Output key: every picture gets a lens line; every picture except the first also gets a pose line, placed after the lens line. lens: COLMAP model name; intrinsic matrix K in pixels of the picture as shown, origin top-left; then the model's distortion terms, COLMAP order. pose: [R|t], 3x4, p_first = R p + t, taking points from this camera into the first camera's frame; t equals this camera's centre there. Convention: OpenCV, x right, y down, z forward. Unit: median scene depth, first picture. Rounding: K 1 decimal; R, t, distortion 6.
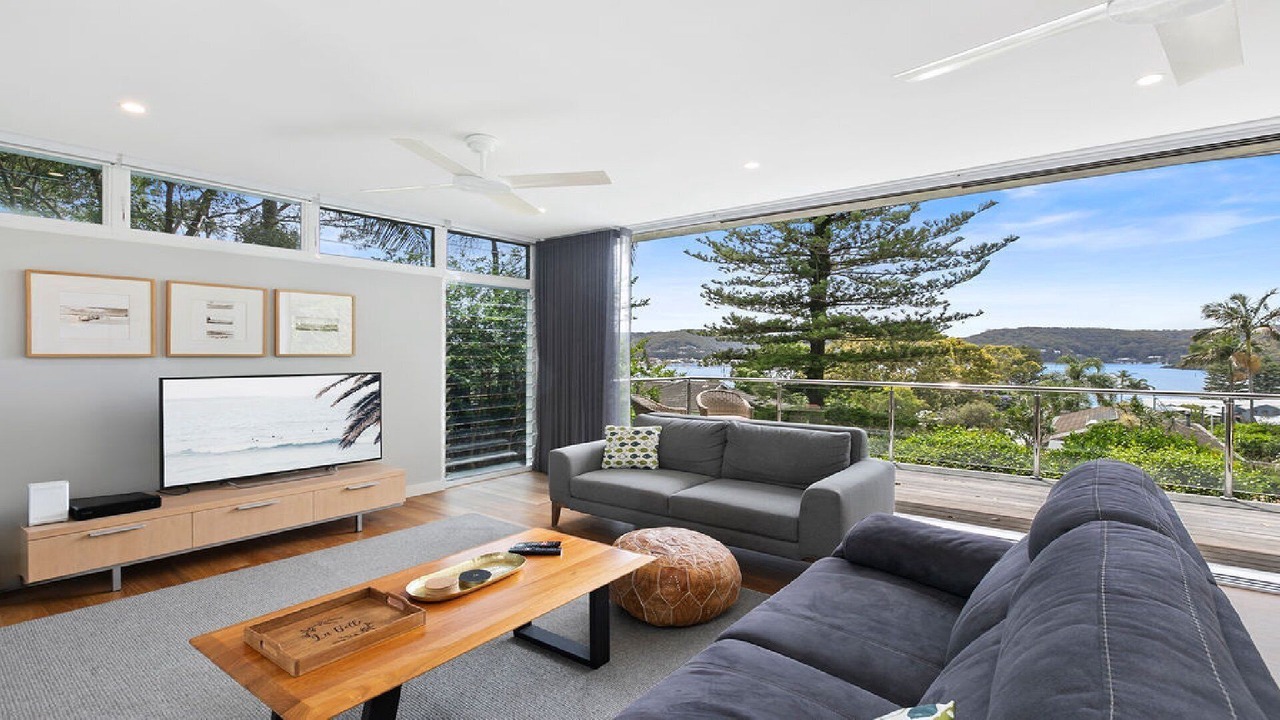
lens RADIAL K [[618.7, 0, 640.0], [0, 618.7, 360.0], [0, 0, 1]] dist [-0.000531, -0.000122]
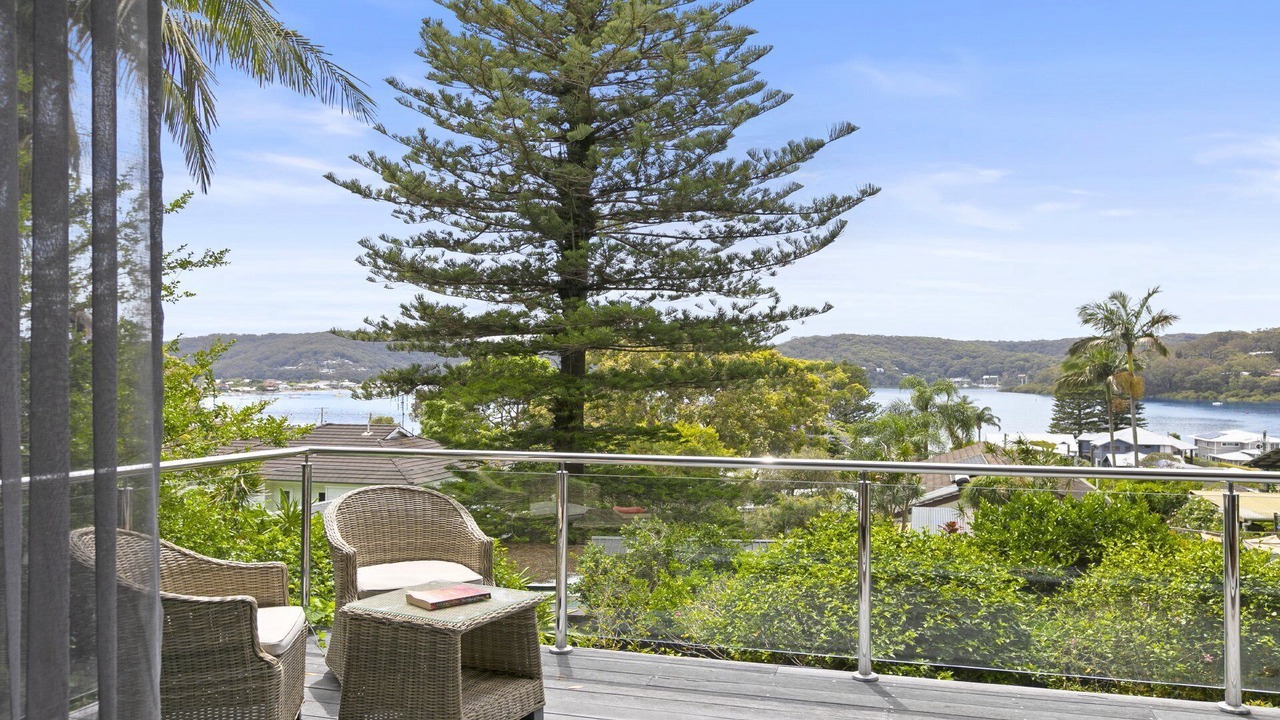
lens RADIAL K [[1001.3, 0, 640.0], [0, 1001.3, 360.0], [0, 0, 1]] dist [-0.001656, -0.000566]
pose [[0.932965, 0.004050, 0.359943, 0.016752], [0.003949, 0.999761, -0.021485, -0.003403], [-0.359945, 0.021467, 0.932727, 0.130624]]
